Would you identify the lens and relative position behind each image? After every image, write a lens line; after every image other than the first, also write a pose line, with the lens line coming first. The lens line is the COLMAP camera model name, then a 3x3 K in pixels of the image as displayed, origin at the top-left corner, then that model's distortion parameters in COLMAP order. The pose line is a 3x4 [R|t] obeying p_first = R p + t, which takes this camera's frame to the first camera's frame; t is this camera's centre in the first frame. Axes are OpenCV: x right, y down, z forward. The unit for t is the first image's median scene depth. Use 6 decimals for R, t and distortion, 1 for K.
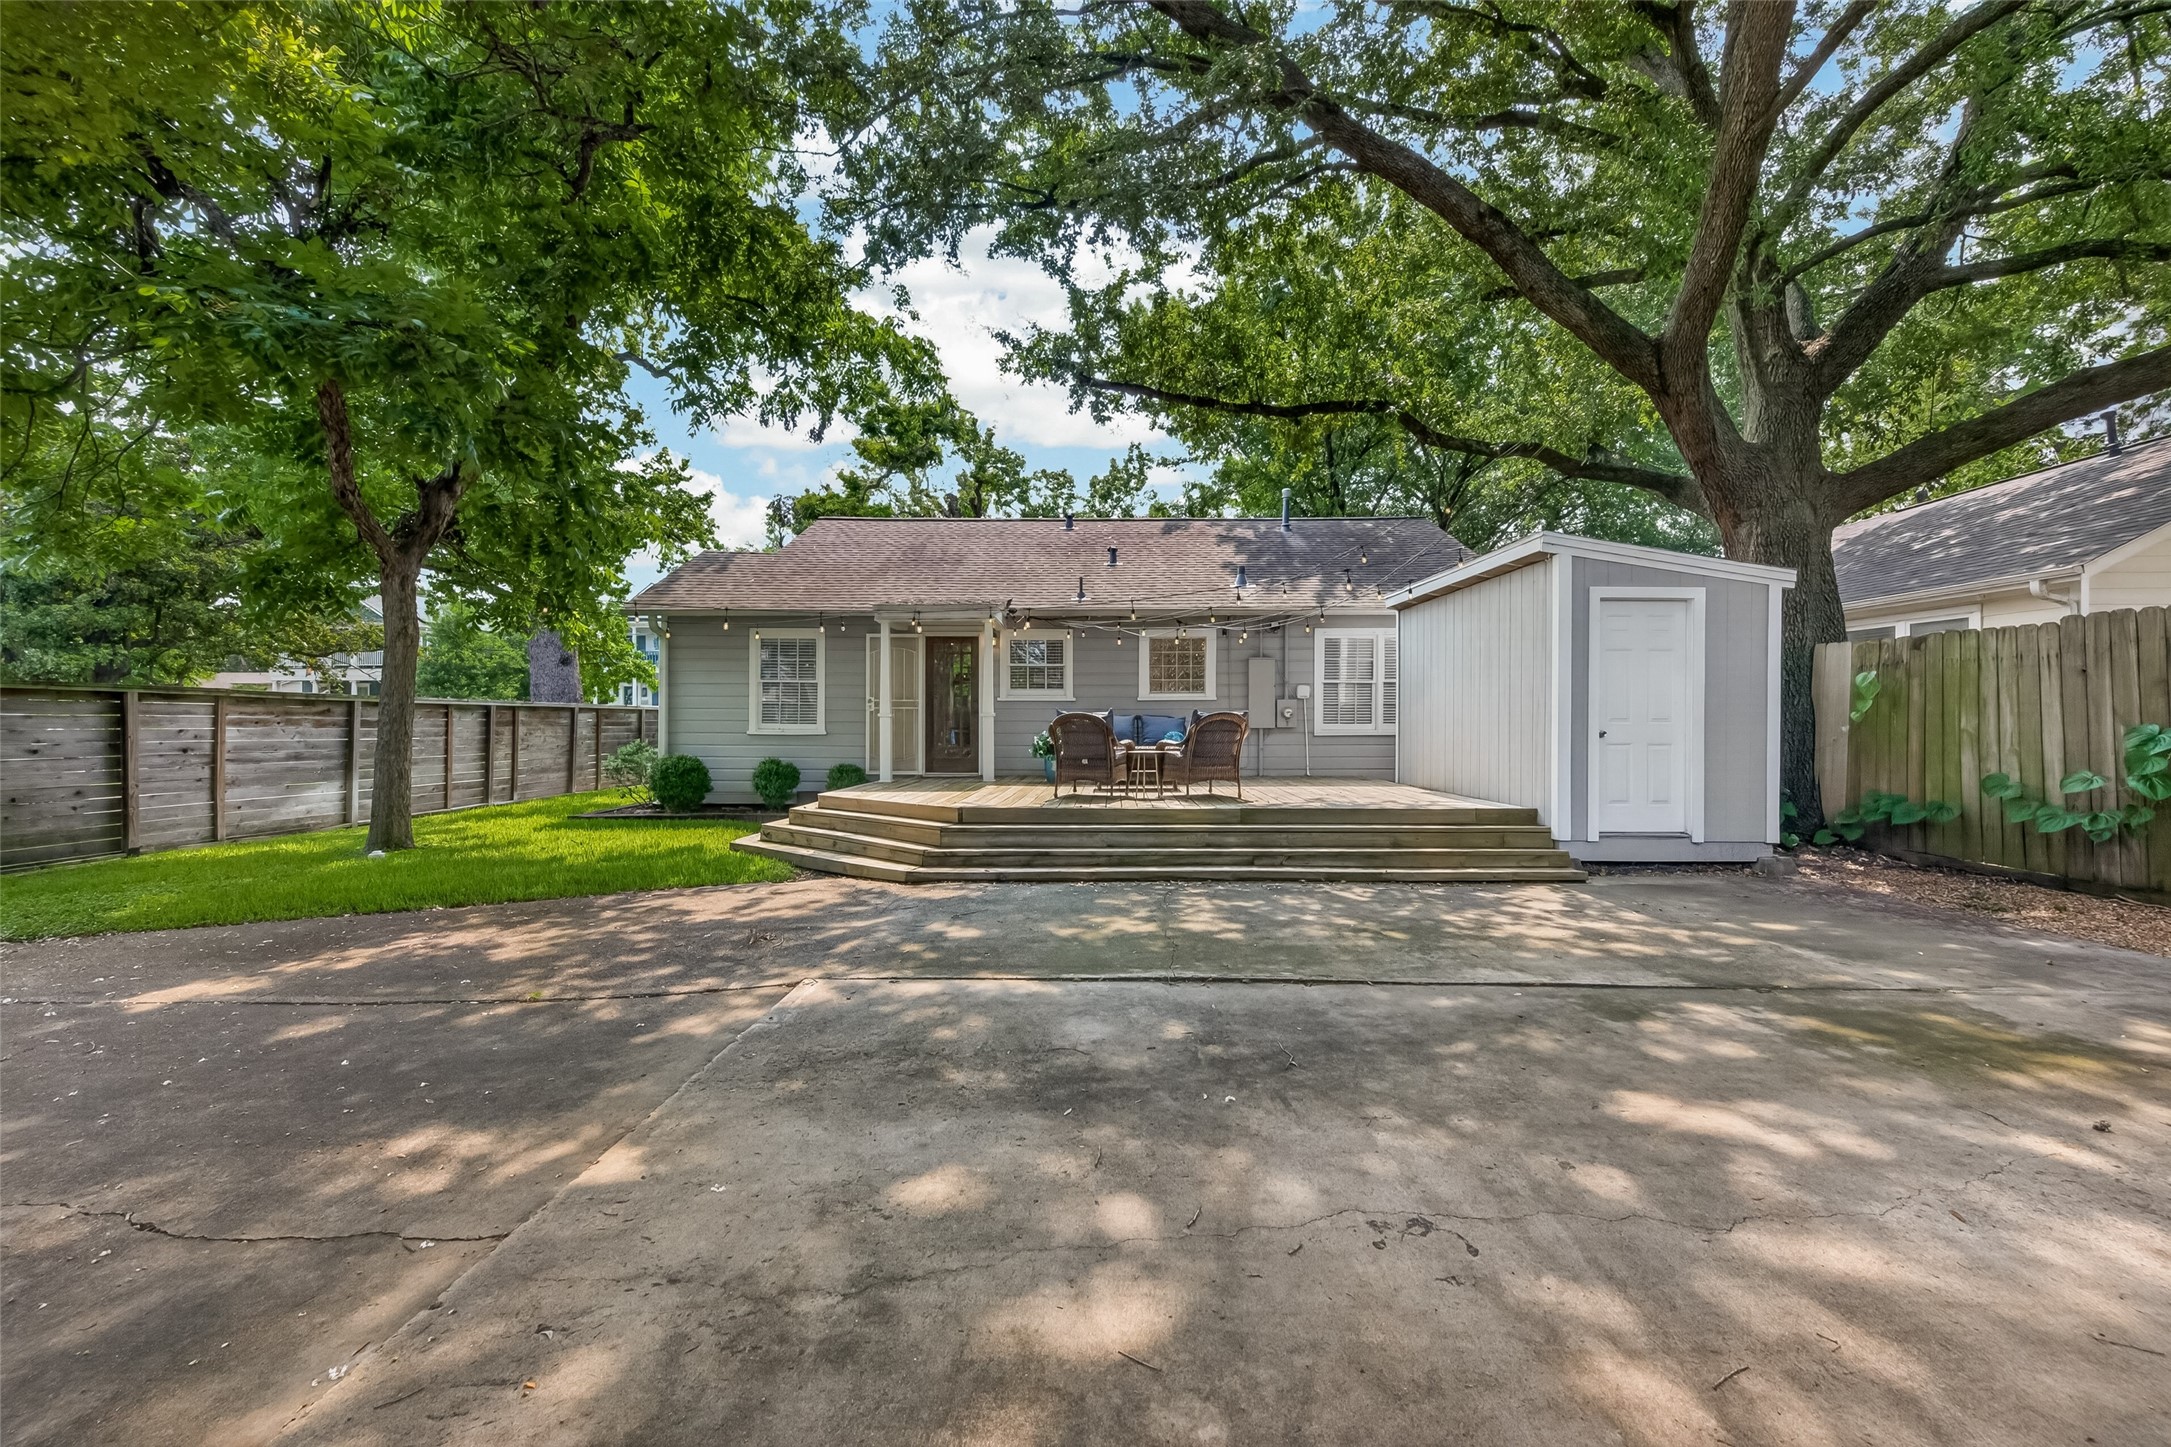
lens RADIAL K [[841.6, 0, 1089.3], [0, 841.6, 723.6], [0, 0, 1]] dist [0.002836, -0.000034]
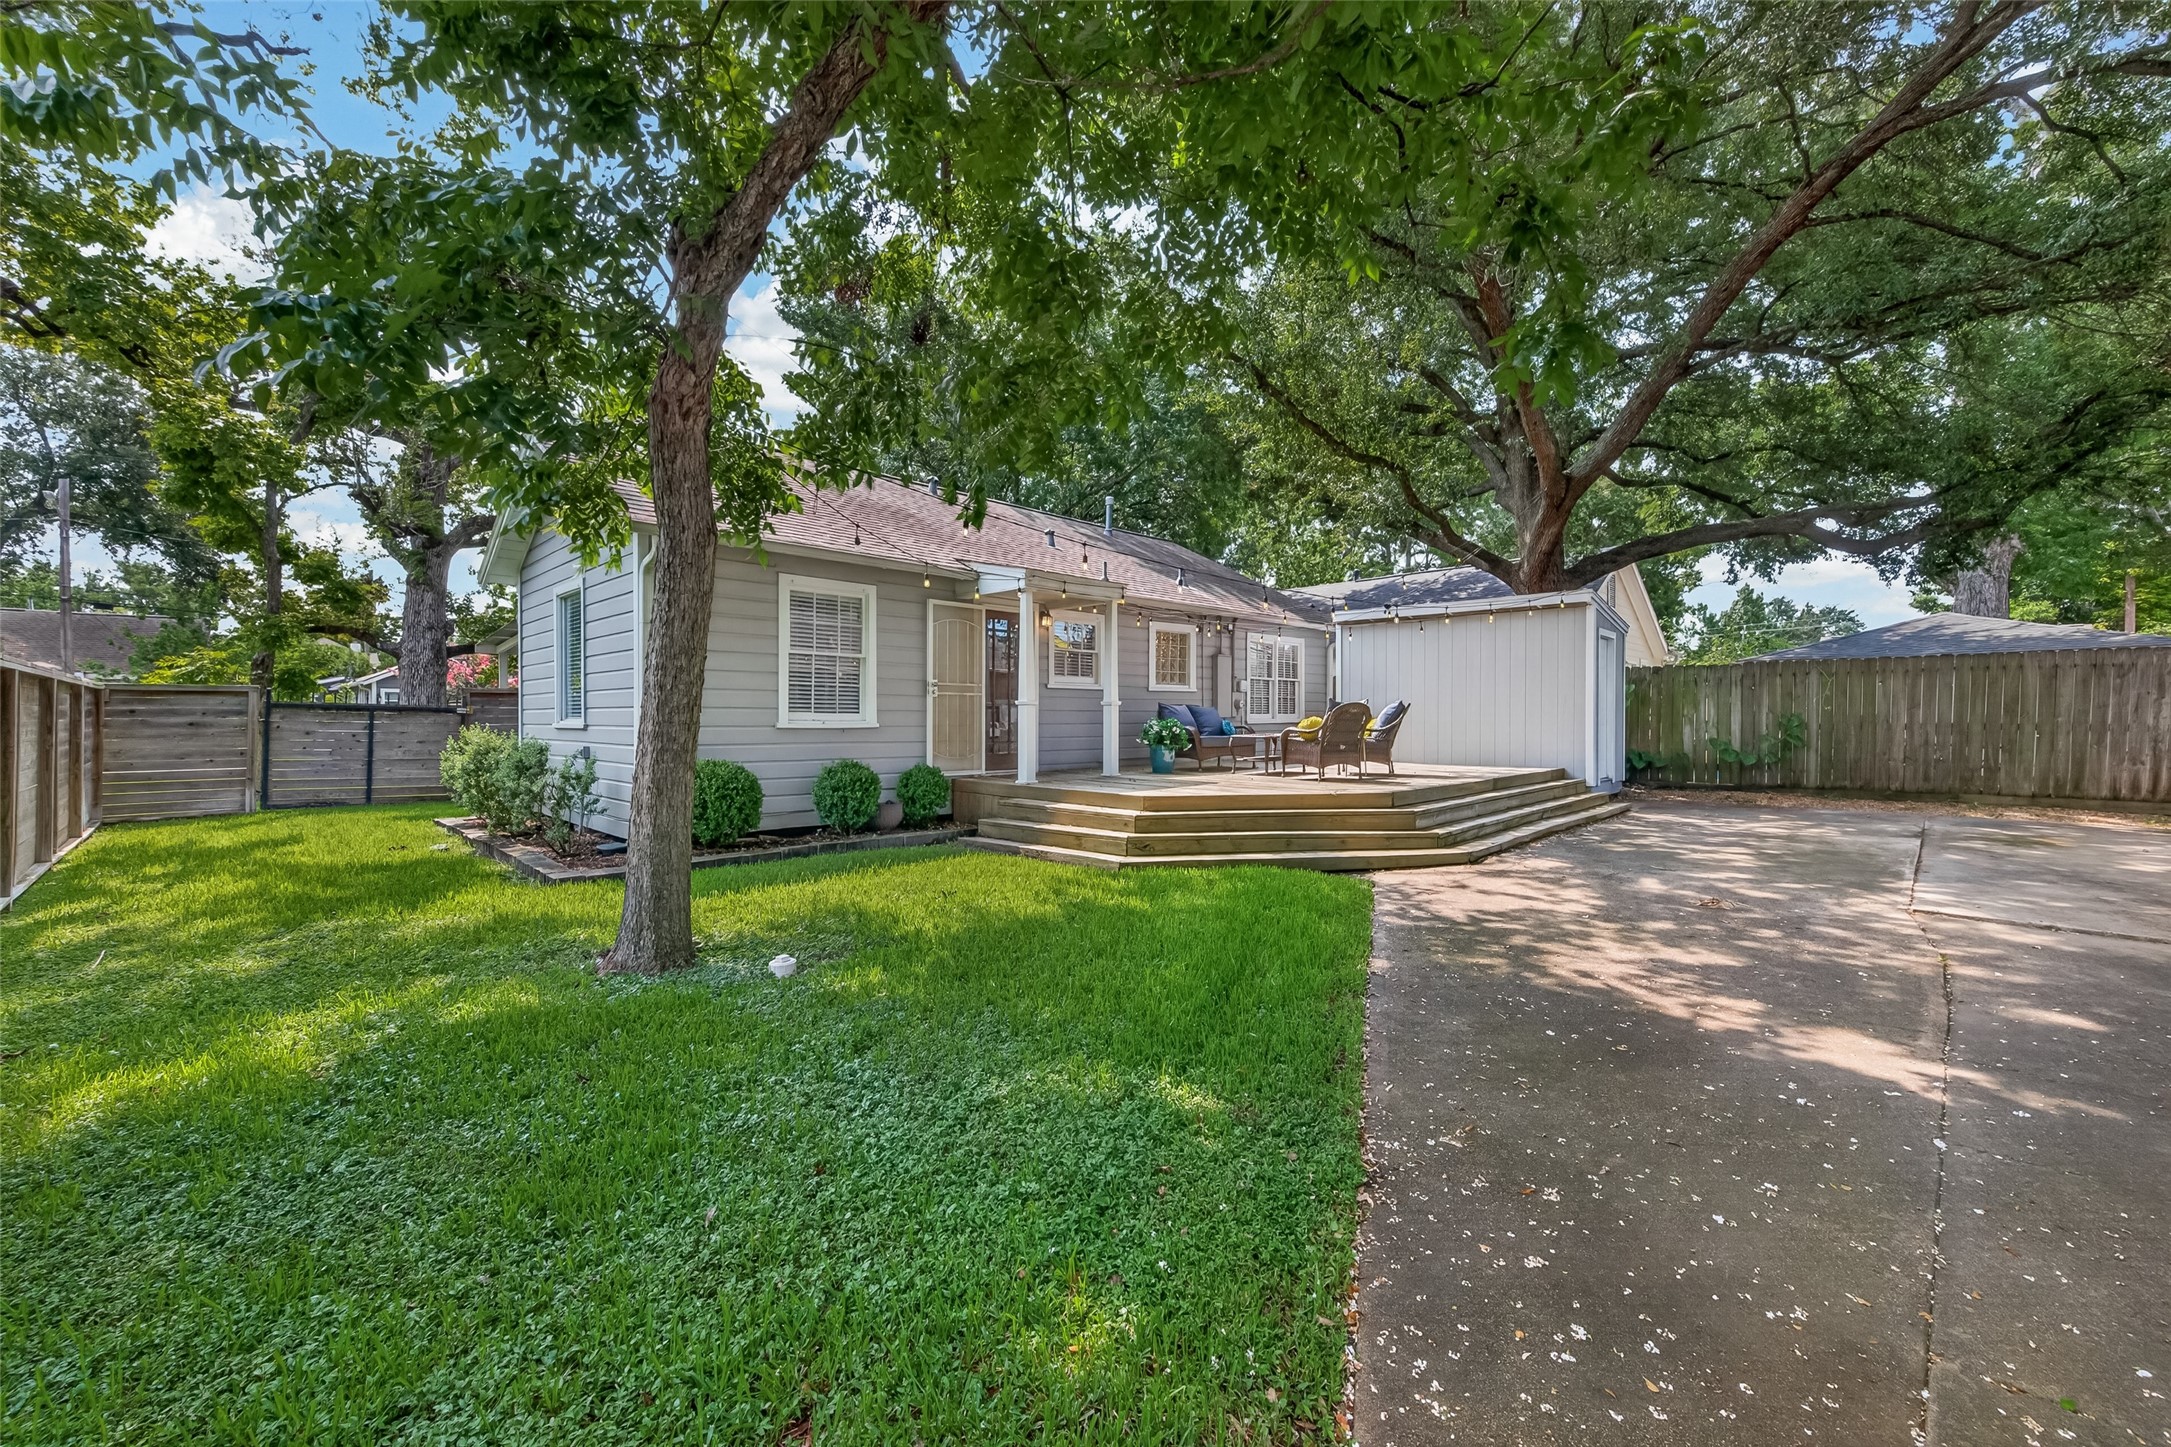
lens RADIAL K [[841.6, 0, 1089.3], [0, 841.6, 723.6], [0, 0, 1]] dist [0.002836, -0.000034]
pose [[0.690253, -0.006820, 0.723536, -0.734383], [-0.001021, 0.999945, 0.010399, 0.002831], [-0.723567, -0.007917, 0.690208, 0.348094]]
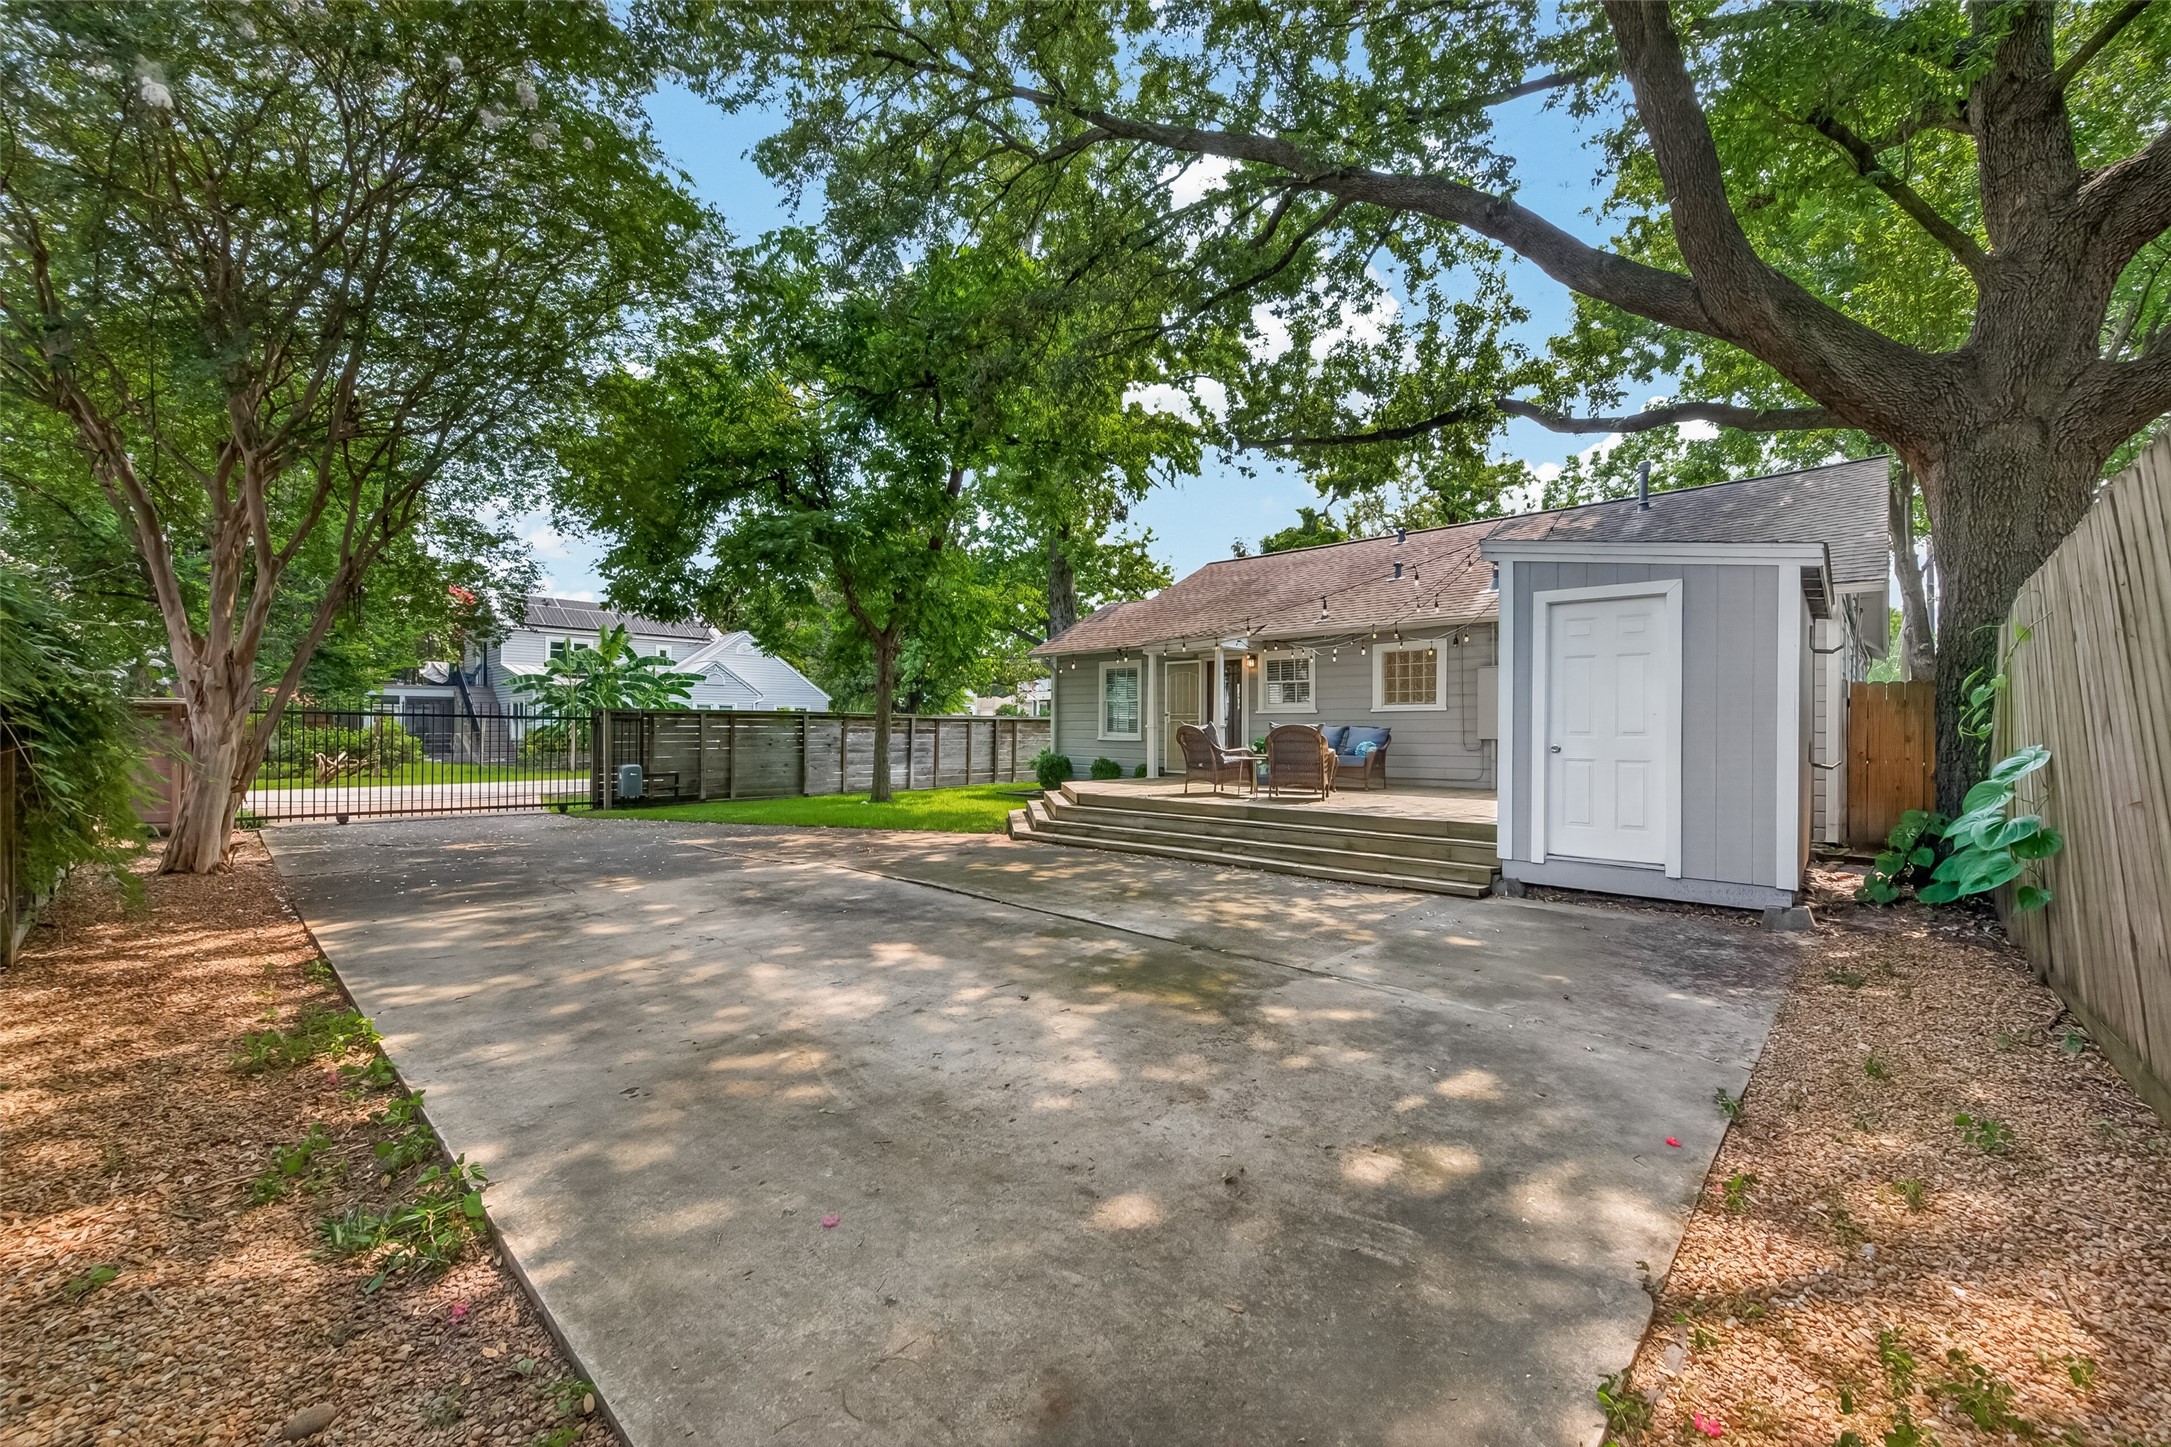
lens RADIAL K [[841.6, 0, 1089.3], [0, 841.6, 723.6], [0, 0, 1]] dist [0.002836, -0.000034]
pose [[0.737740, -0.003331, -0.675077, 0.512226], [-0.002289, 0.999970, -0.007435, -0.003807], [0.675081, 0.007030, 0.737710, -0.022099]]
